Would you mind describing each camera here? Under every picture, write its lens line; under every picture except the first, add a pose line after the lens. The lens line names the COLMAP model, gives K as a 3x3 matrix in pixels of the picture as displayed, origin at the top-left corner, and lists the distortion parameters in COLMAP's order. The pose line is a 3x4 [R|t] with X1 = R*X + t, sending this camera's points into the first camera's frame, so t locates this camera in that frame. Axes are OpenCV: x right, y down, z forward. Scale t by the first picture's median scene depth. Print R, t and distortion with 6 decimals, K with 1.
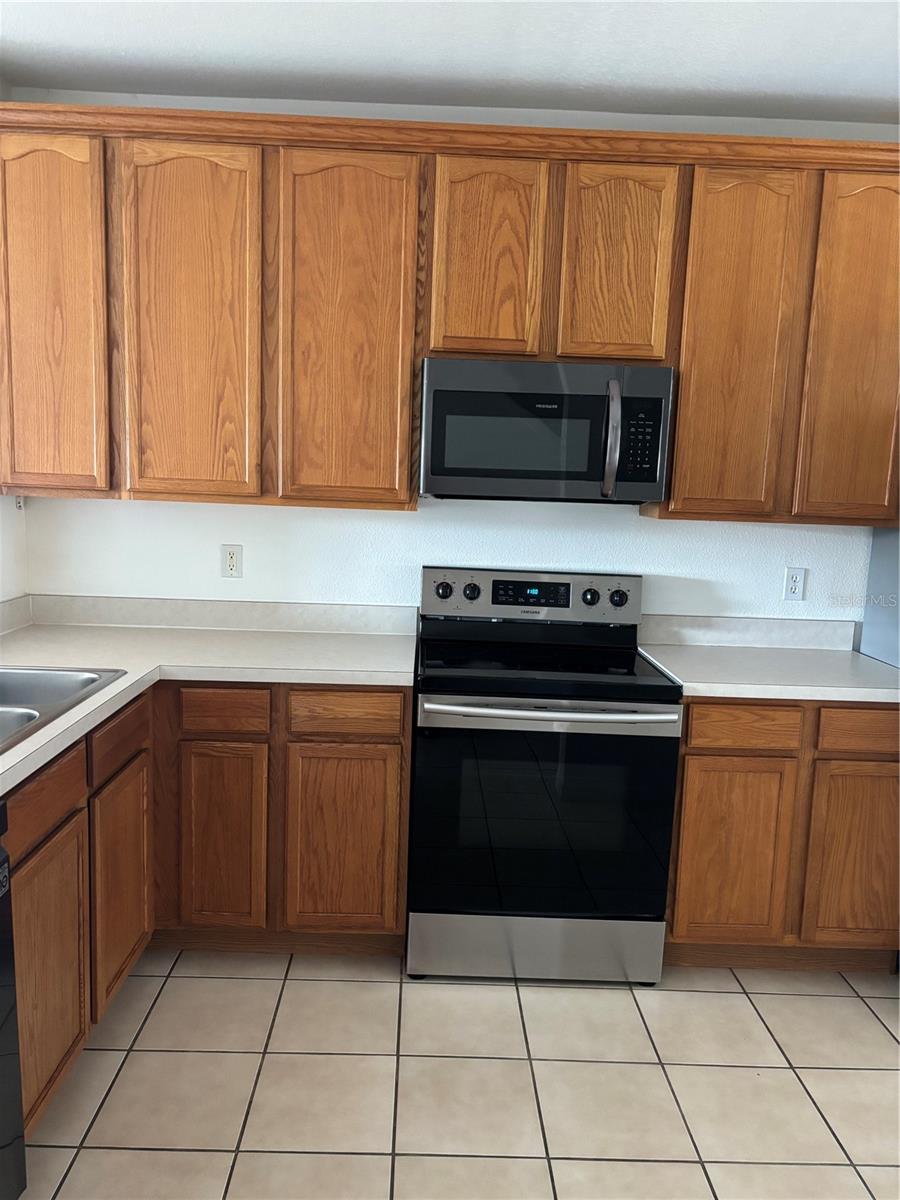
lens RADIAL K [[916.3, 0, 448.4], [0, 916.3, 616.2], [0, 0, 1]] dist [0.097222, -0.100723]
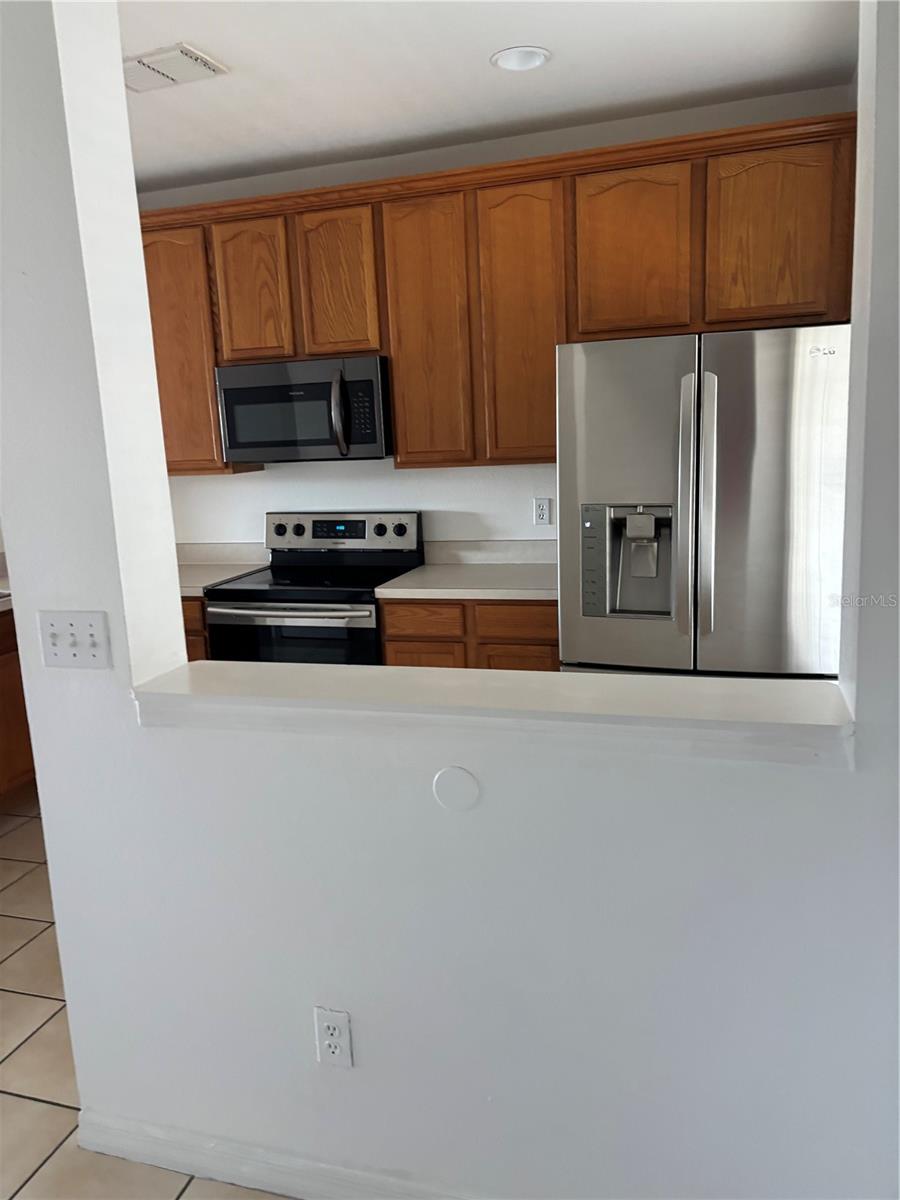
lens RADIAL K [[889.5, 0, 451.0], [0, 889.5, 603.3], [0, 0, 1]] dist [0.136084, -0.261126]
pose [[0.944012, -0.021316, -0.329223, 0.759043], [0.036774, 0.998490, 0.040798, 0.041065], [0.327856, -0.050620, 0.943370, -0.214291]]
